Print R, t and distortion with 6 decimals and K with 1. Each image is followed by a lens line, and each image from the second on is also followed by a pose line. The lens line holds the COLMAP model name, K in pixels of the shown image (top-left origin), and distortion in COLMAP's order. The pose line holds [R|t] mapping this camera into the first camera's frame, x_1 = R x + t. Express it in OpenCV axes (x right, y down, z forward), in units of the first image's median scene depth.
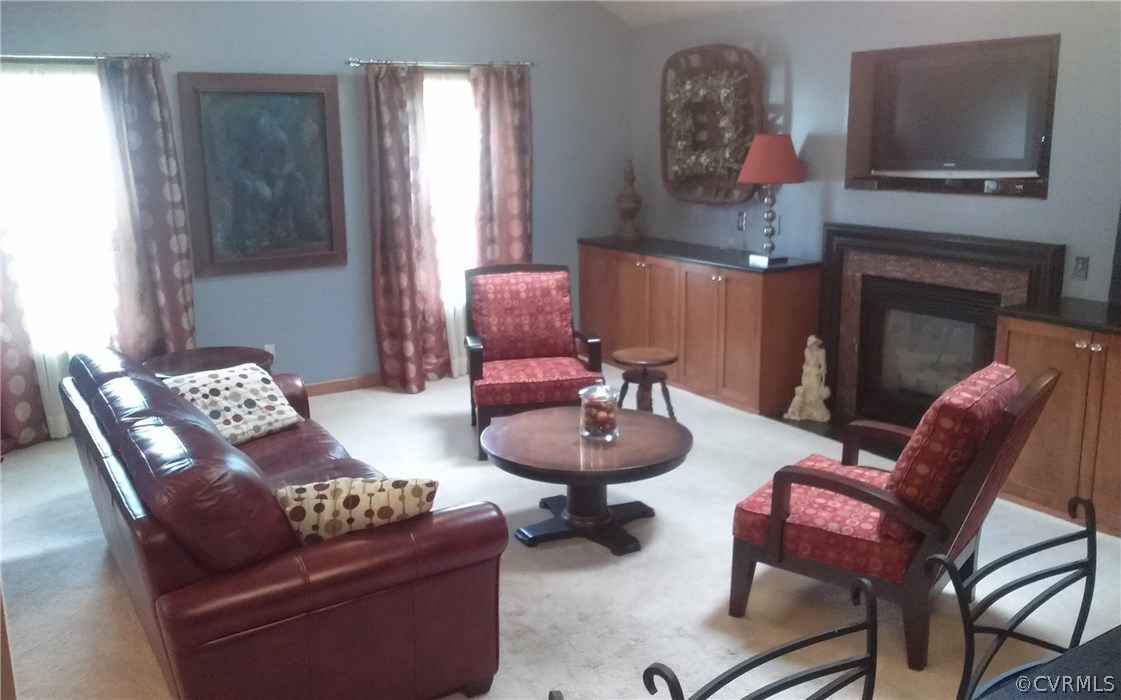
lens RADIAL K [[985.3, 0, 564.2], [0, 985.3, 348.8], [0, 0, 1]] dist [0.036667, -0.046935]
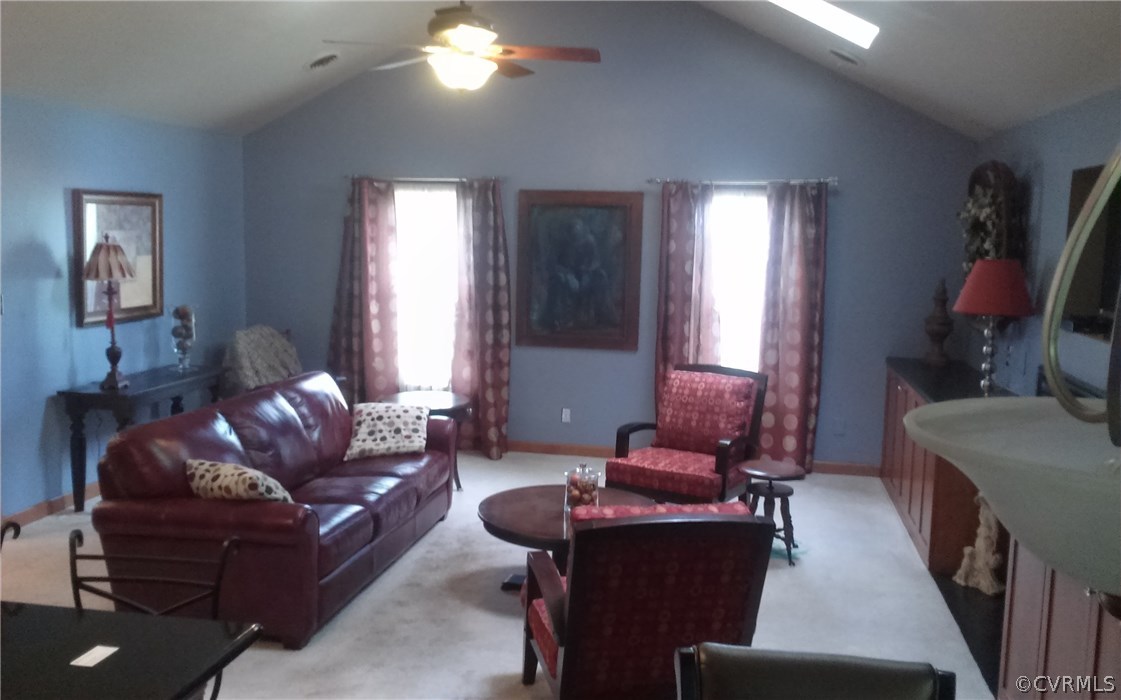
lens RADIAL K [[985.3, 0, 563.7], [0, 985.3, 351.4], [0, 0, 1]] dist [0.036667, -0.046935]
pose [[0.724303, 0.118483, -0.679226, 0.549098], [-0.182582, 0.982916, -0.023242, -0.045328], [0.664868, 0.140849, 0.733561, 0.101271]]
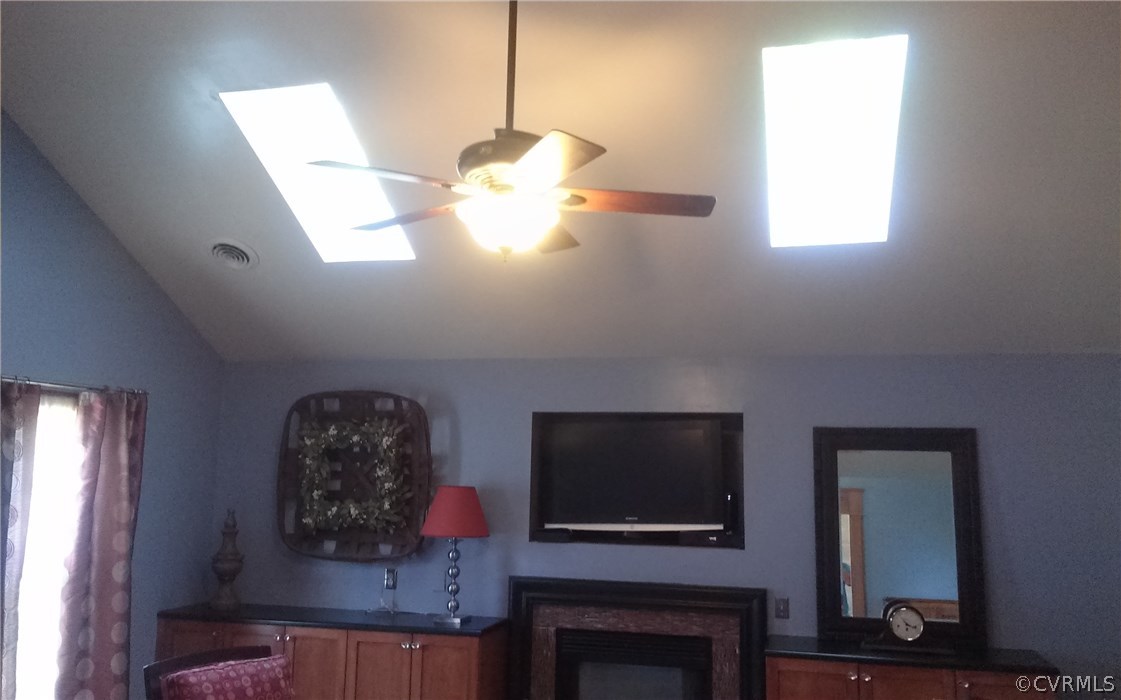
lens RADIAL K [[985.3, 0, 559.7], [0, 985.3, 349.4], [0, 0, 1]] dist [0.036667, -0.046935]
pose [[0.721455, 0.116227, 0.682638, -0.395669], [0.123422, 0.948445, -0.291924, -0.050350], [-0.681374, 0.294863, 0.669915, 0.247951]]
